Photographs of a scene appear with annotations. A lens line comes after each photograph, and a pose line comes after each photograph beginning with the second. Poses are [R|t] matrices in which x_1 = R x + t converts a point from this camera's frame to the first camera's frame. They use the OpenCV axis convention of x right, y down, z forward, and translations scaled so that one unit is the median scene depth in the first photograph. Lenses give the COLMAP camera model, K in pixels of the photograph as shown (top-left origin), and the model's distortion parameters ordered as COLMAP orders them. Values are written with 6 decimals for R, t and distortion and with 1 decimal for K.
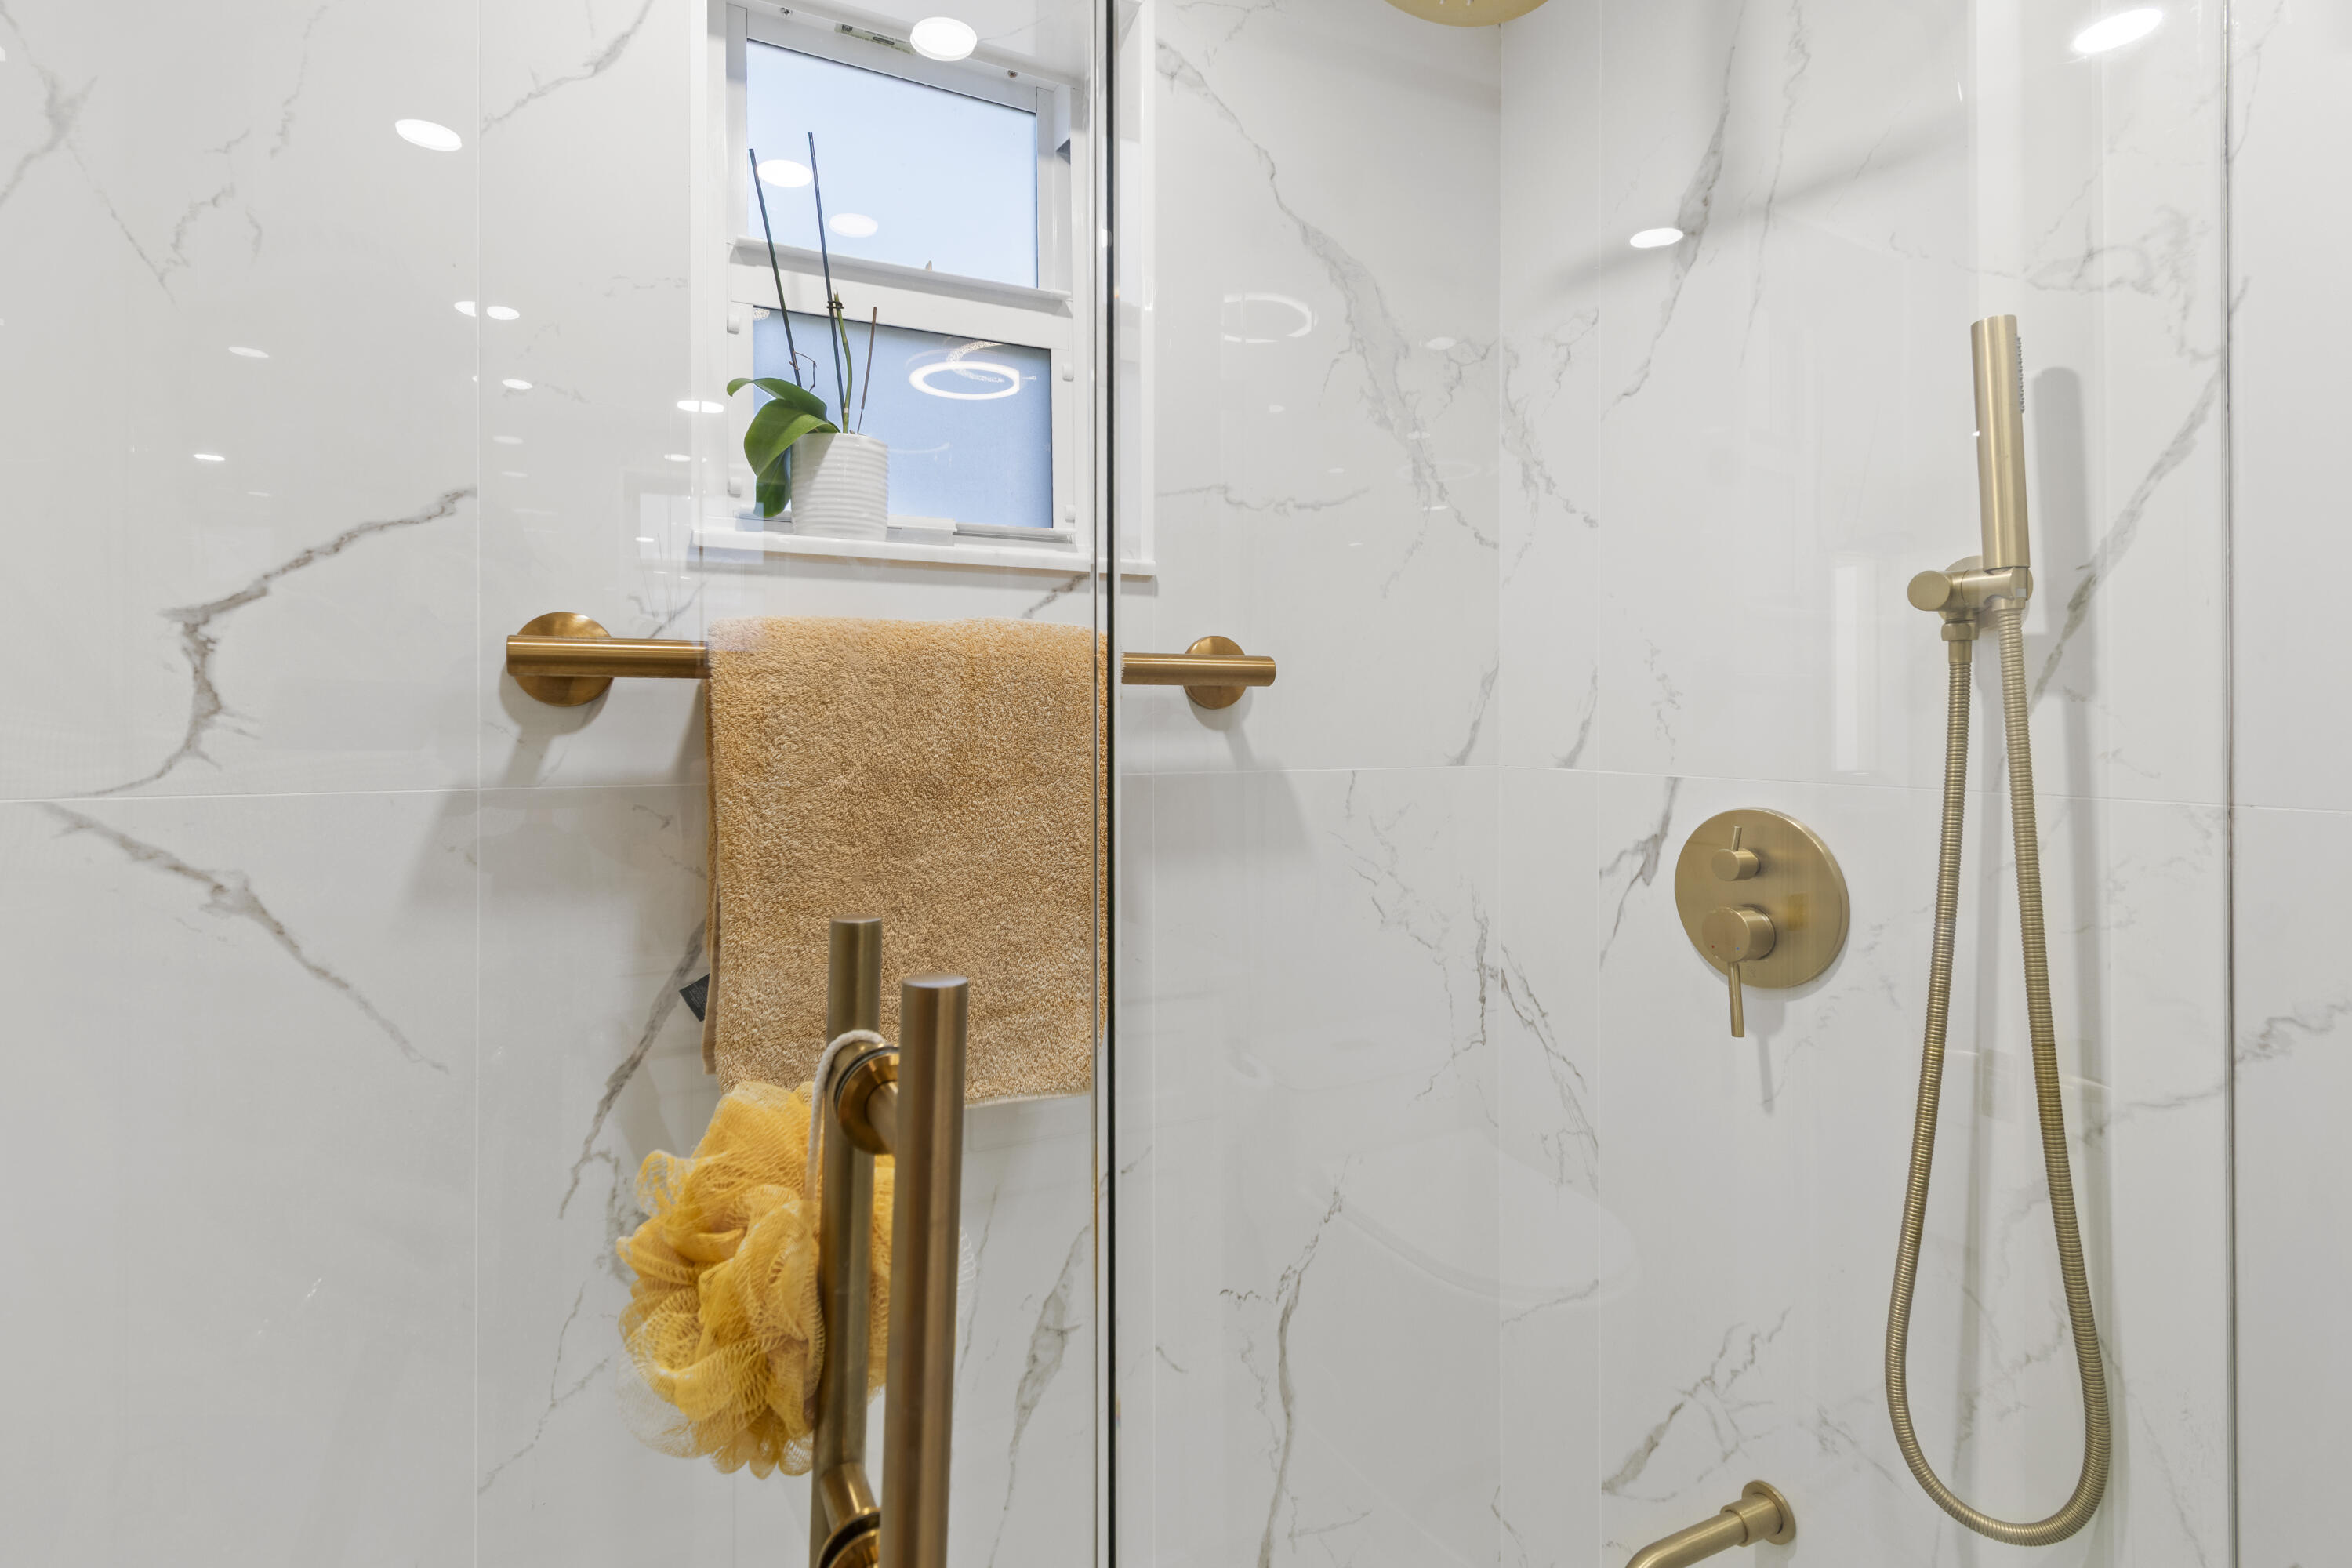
lens RADIAL K [[1099.8, 0, 1164.9], [0, 1099.8, 730.6], [0, 0, 1]] dist [0.001946, 0.000046]
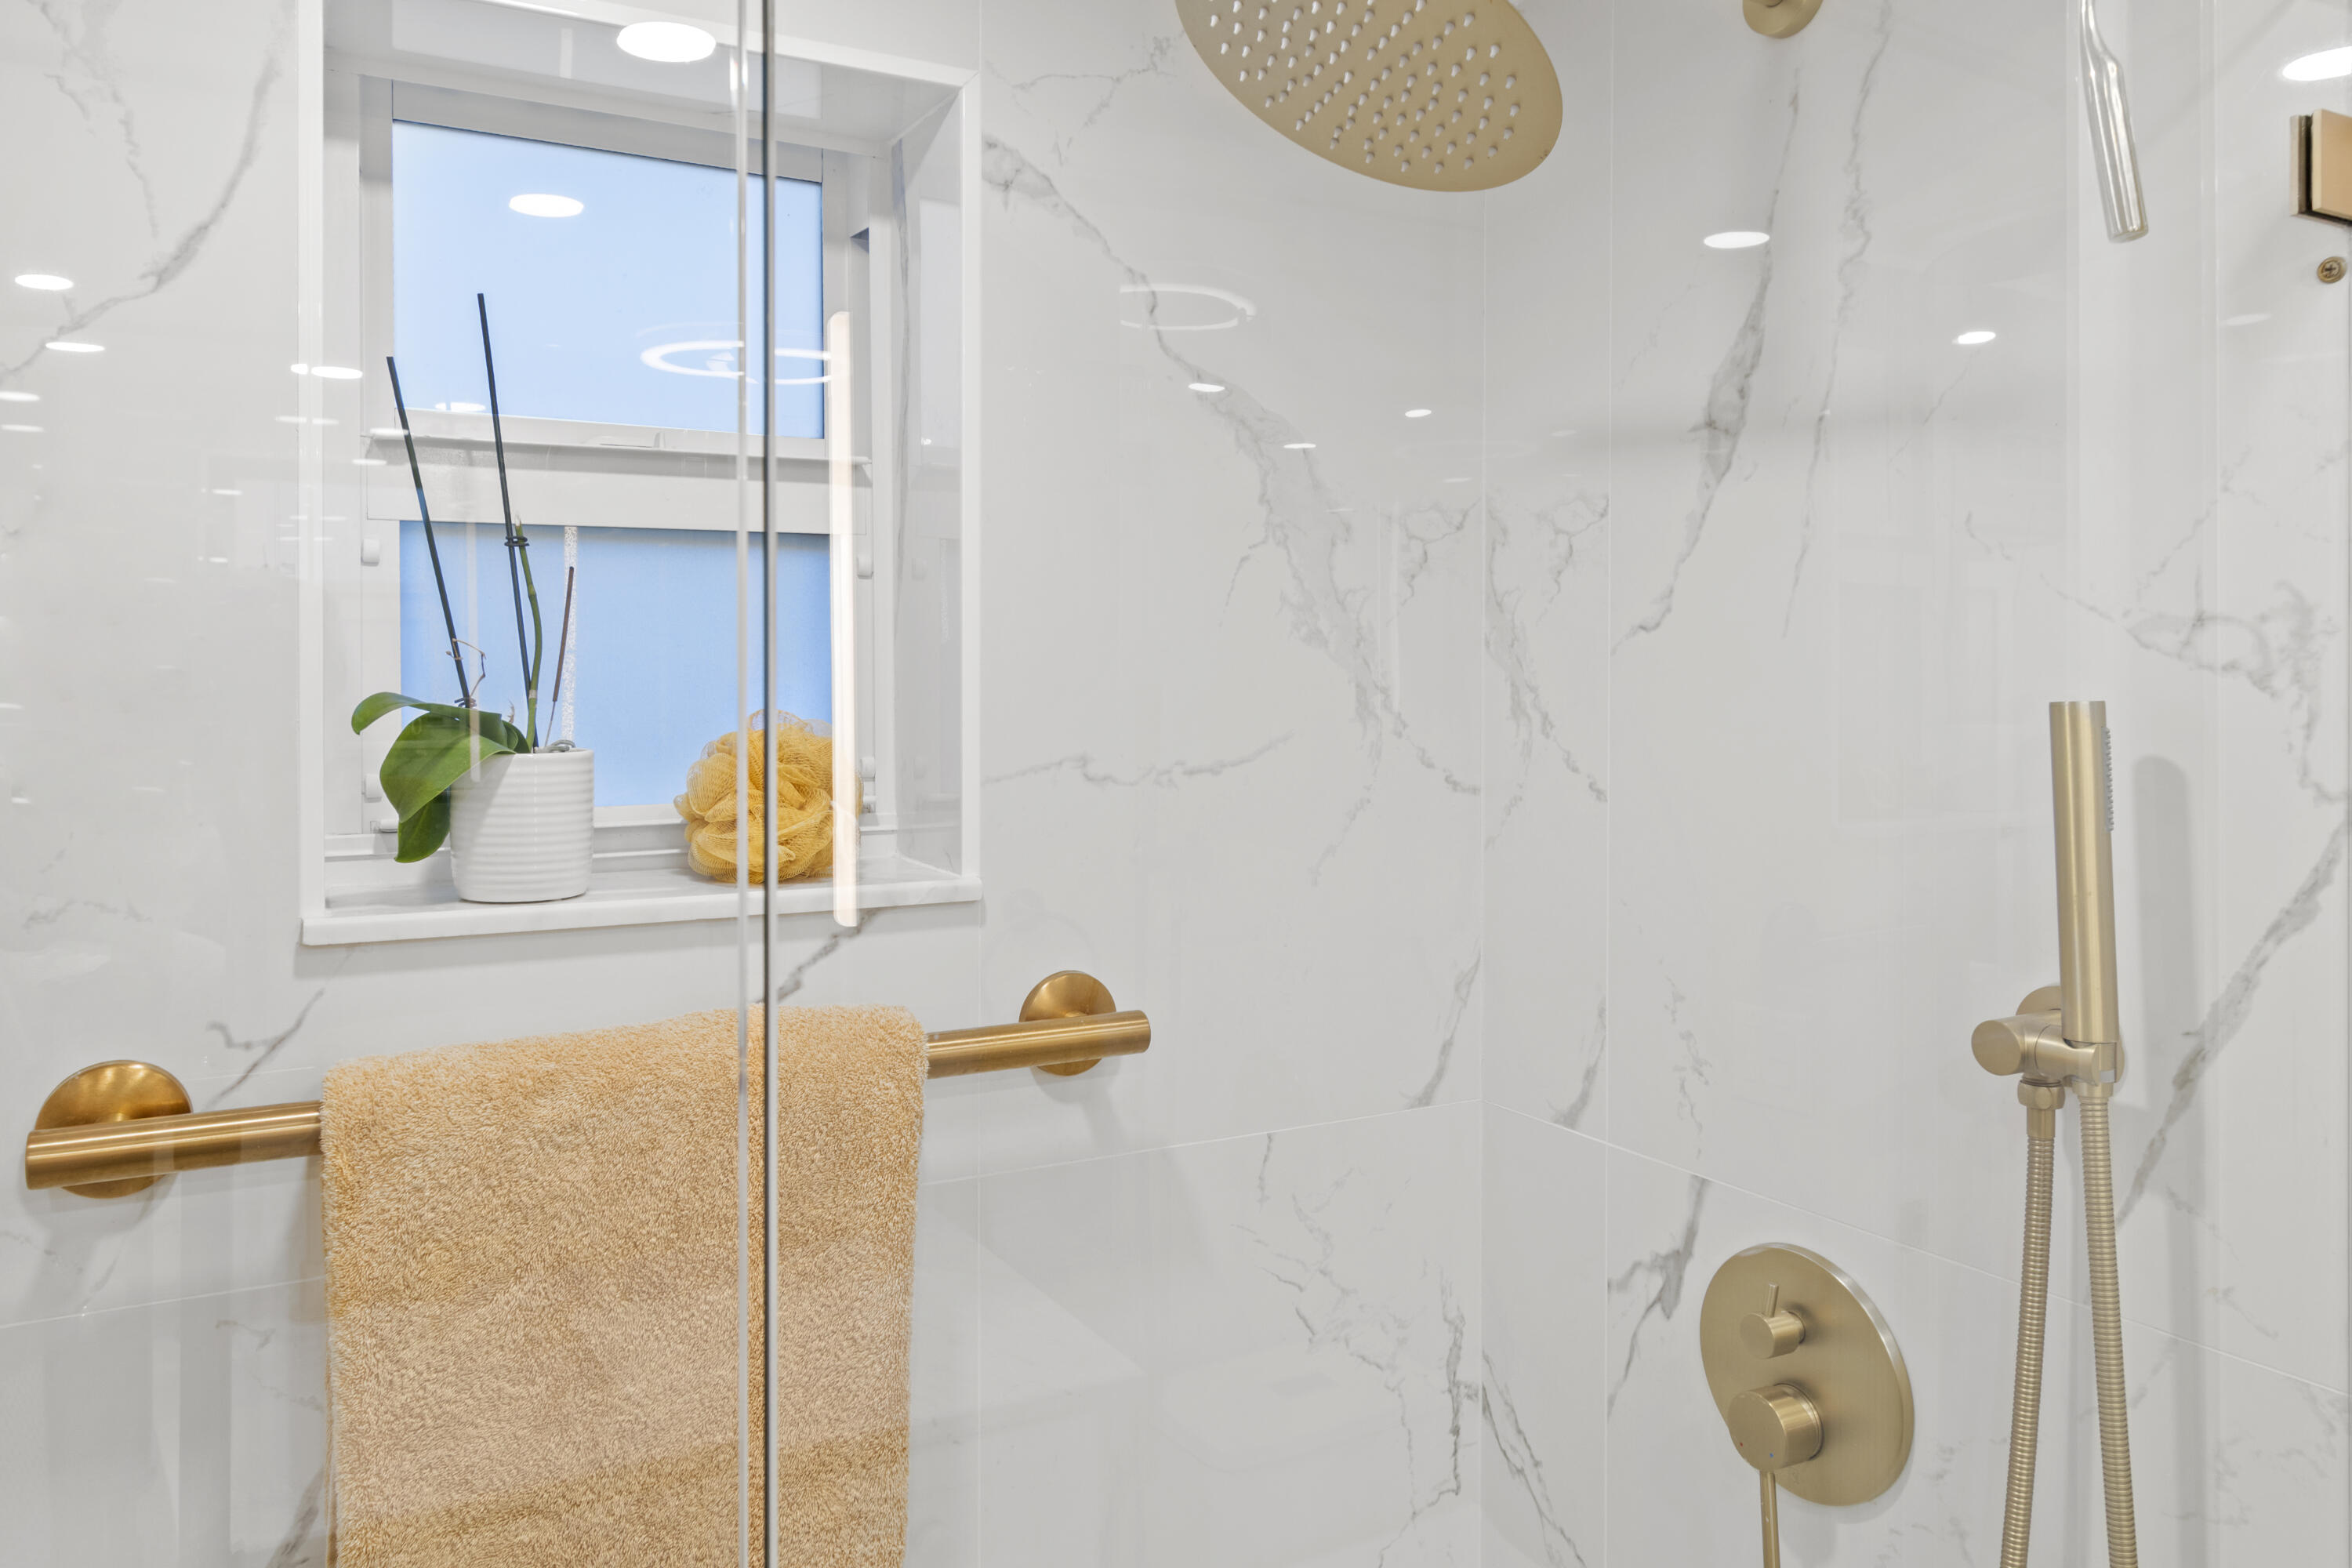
lens RADIAL K [[1639.9, 0, 1154.1], [0, 1639.9, 742.9], [0, 0, 1]] dist [-0.001102, 0.000509]
pose [[0.998962, 0.000665, 0.045557, 0.057368], [-0.000902, 0.999986, 0.005175, -0.260552], [-0.045553, -0.005210, 0.998948, -0.060782]]
